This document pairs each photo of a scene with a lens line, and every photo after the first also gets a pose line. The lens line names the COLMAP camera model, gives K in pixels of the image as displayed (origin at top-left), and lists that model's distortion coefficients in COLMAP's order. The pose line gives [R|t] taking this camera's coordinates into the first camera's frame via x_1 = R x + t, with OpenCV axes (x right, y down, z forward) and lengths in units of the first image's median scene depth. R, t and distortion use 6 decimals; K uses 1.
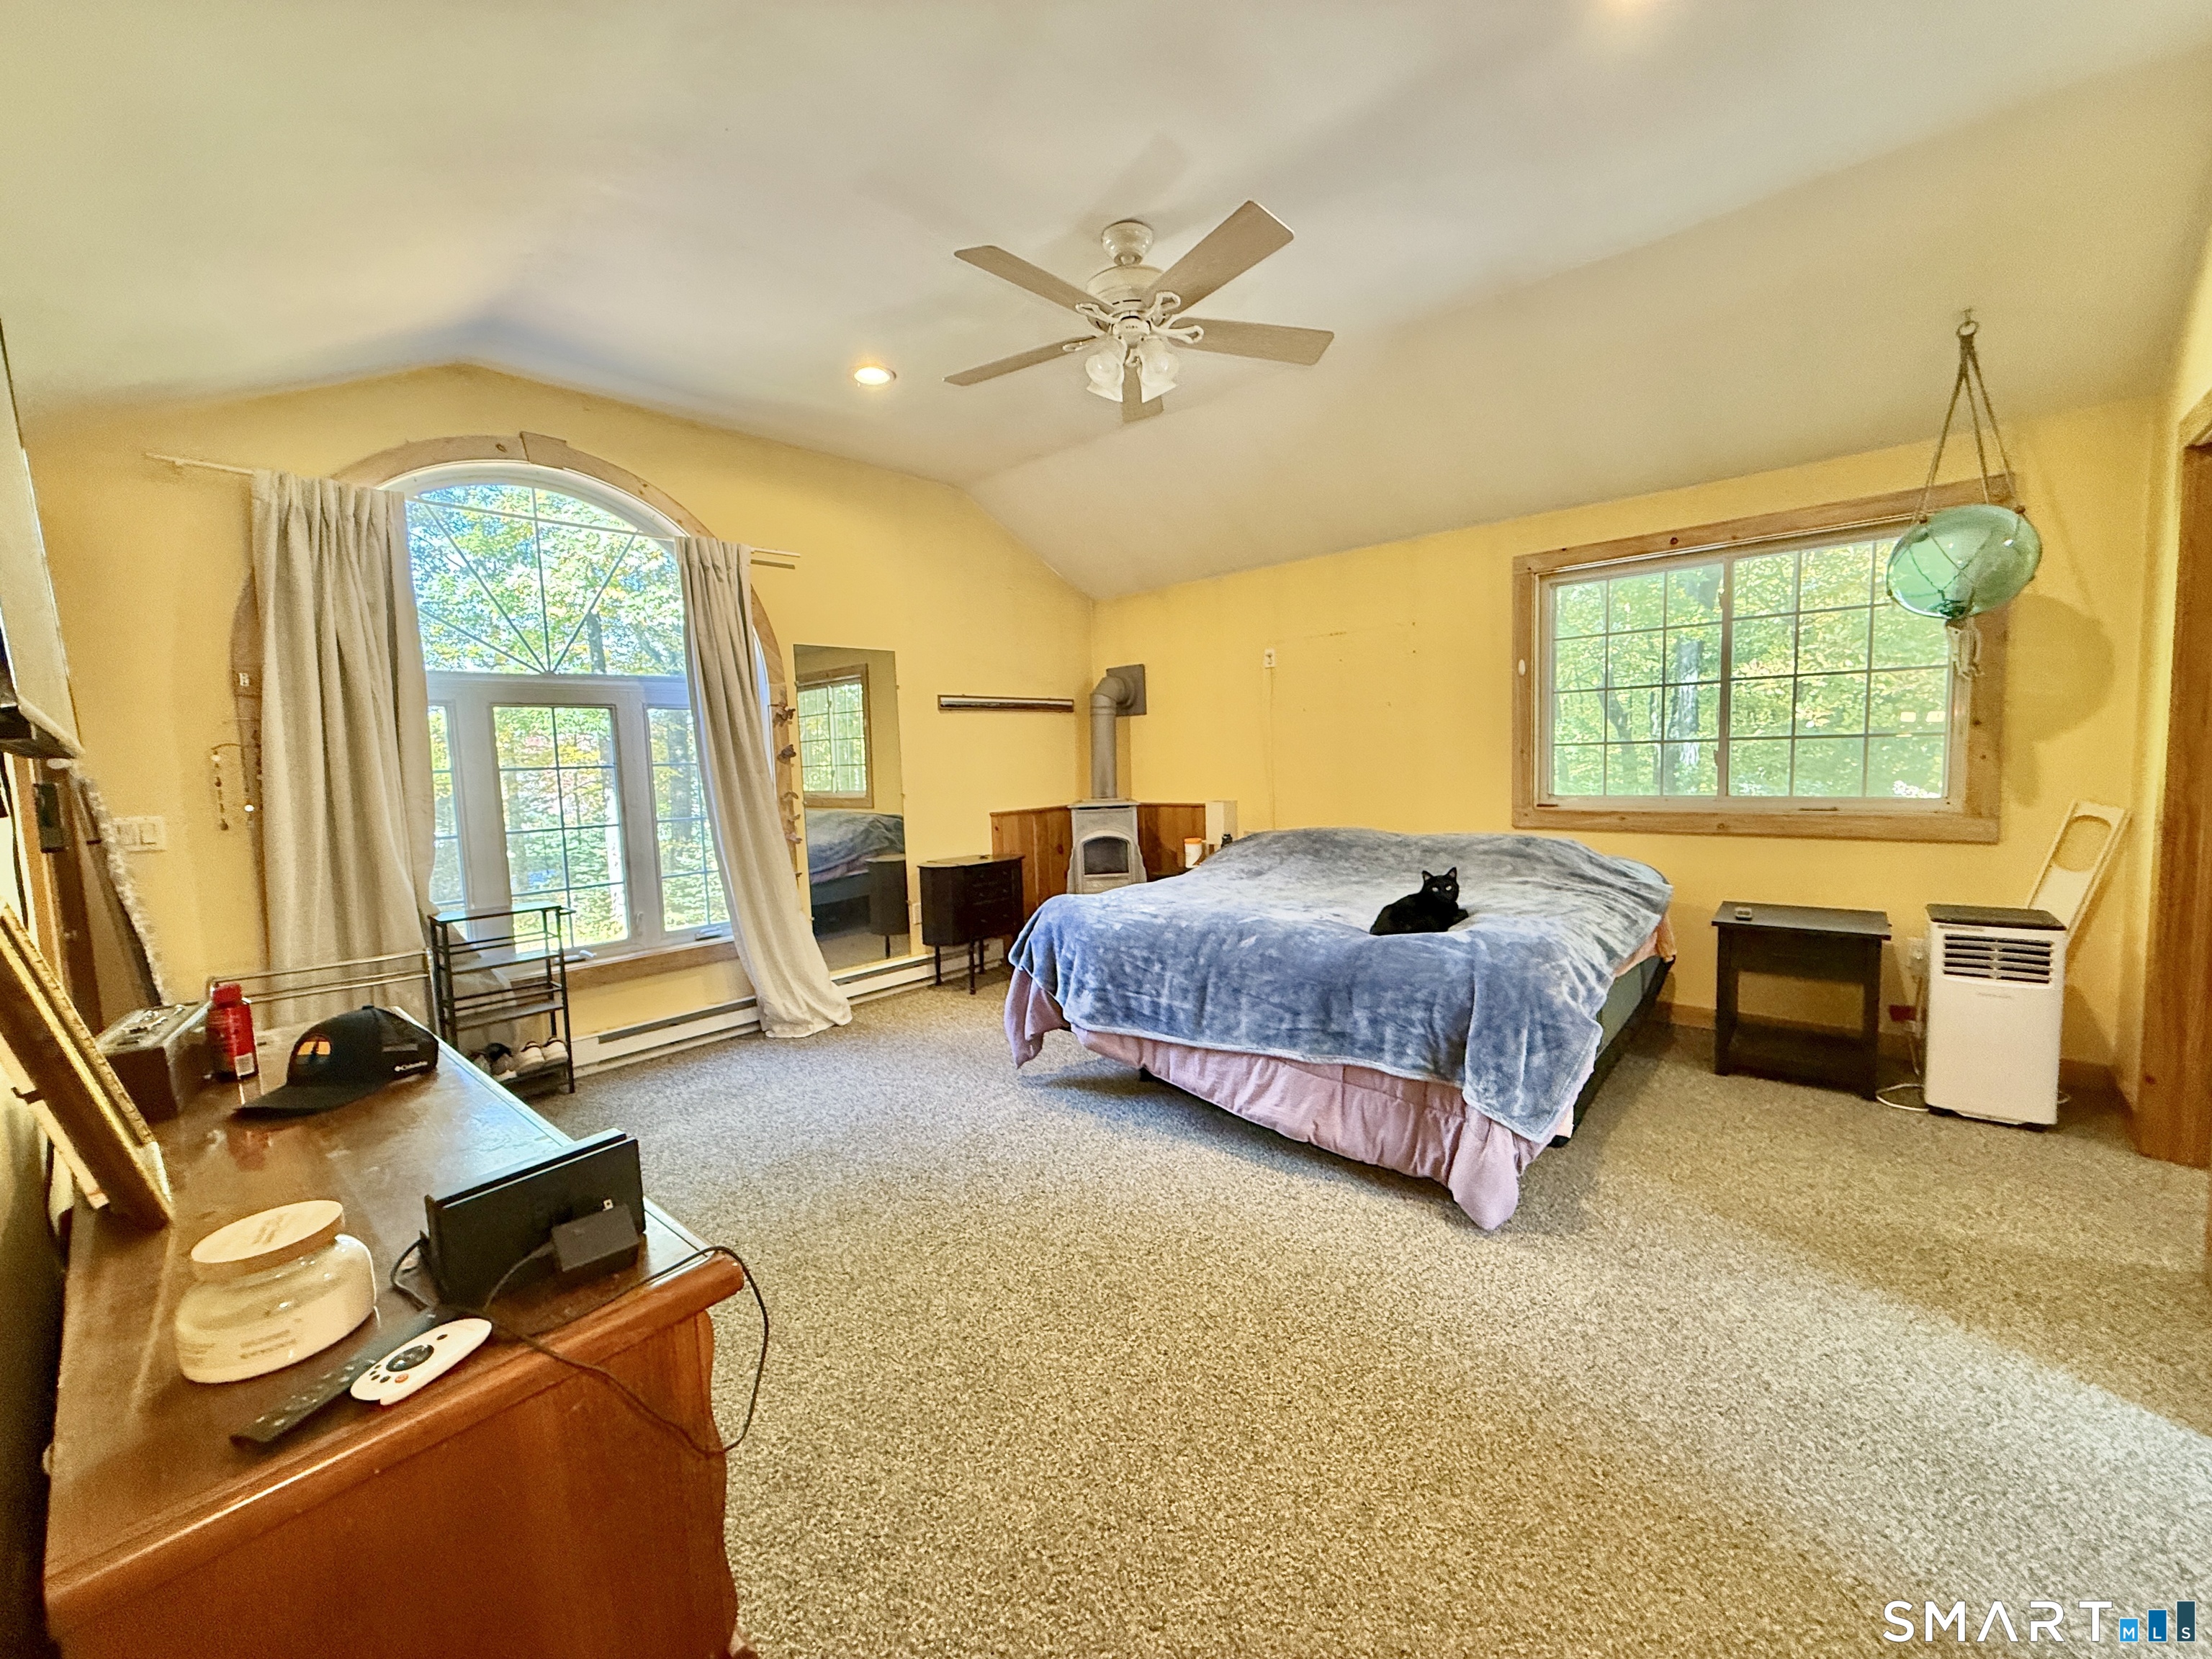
lens RADIAL K [[876.2, 0, 1108.2], [0, 876.2, 828.8], [0, 0, 1]] dist [0.000519, -0.000397]
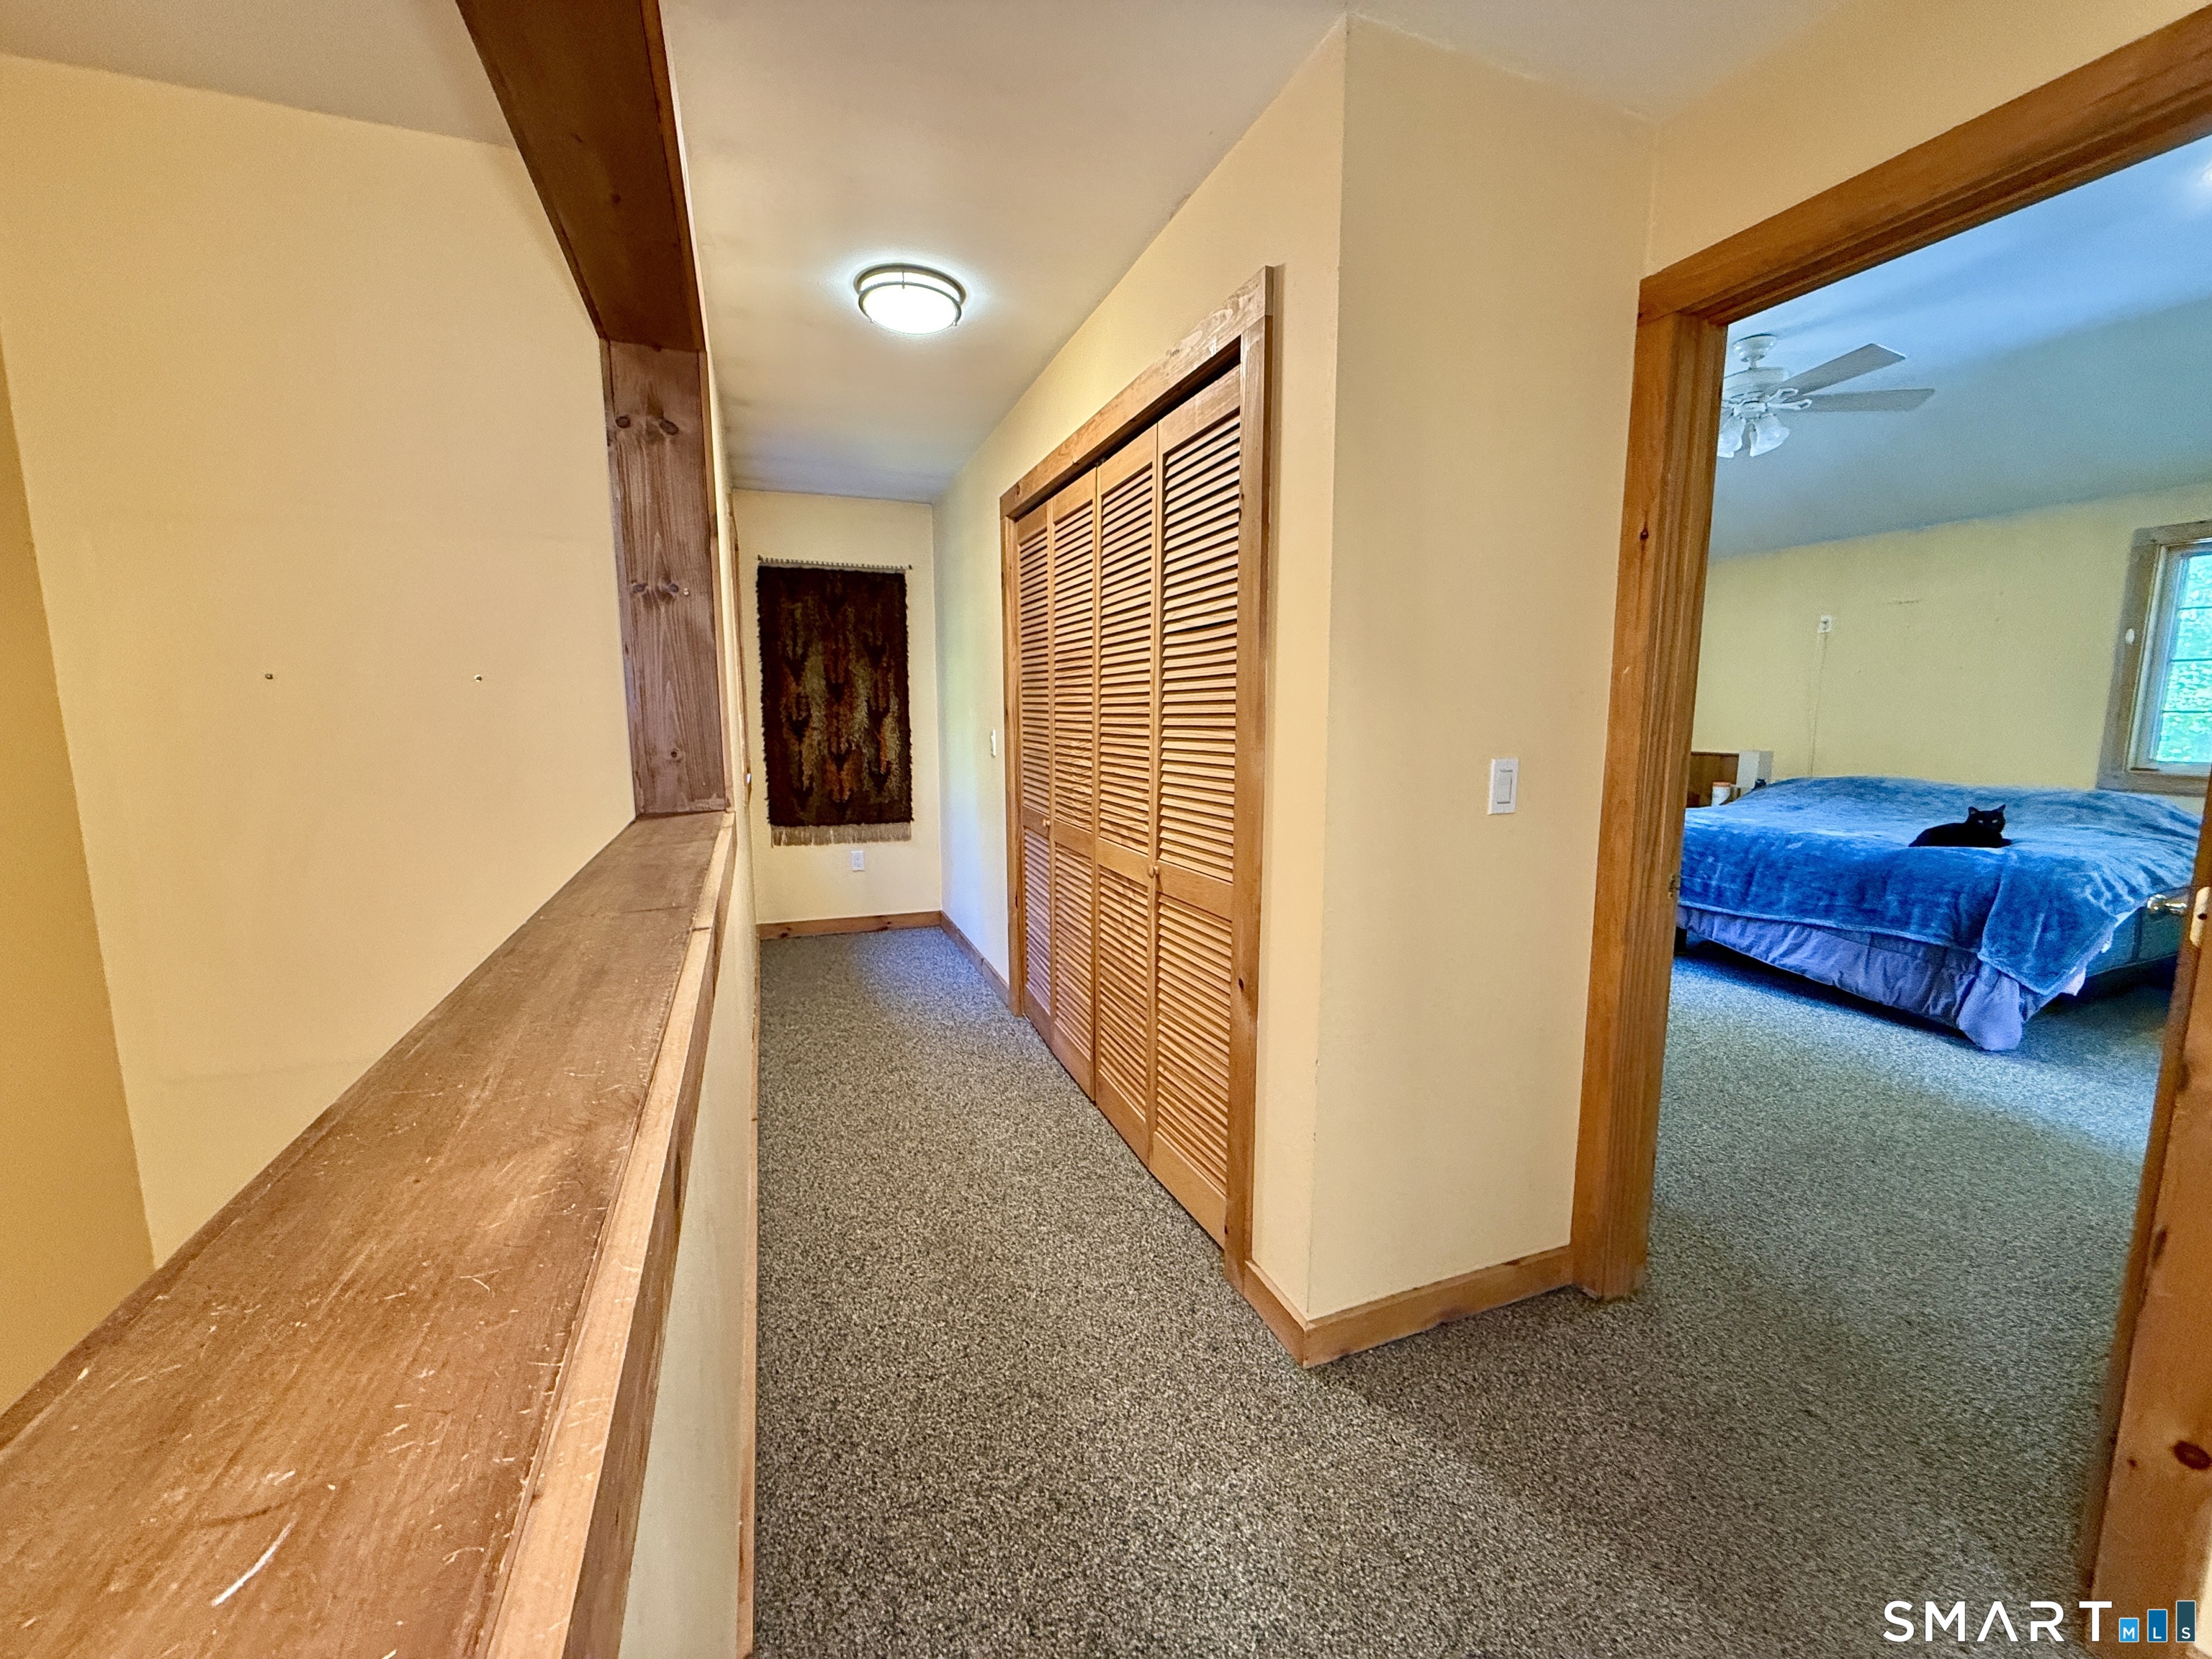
lens RADIAL K [[876.2, 0, 1106.5], [0, 876.2, 828.2], [0, 0, 1]] dist [0.000519, -0.000397]
pose [[0.891981, 0.093562, -0.442286, -0.215841], [-0.066583, 0.994869, 0.076175, 0.072837], [0.447144, -0.038498, 0.893633, -0.782065]]
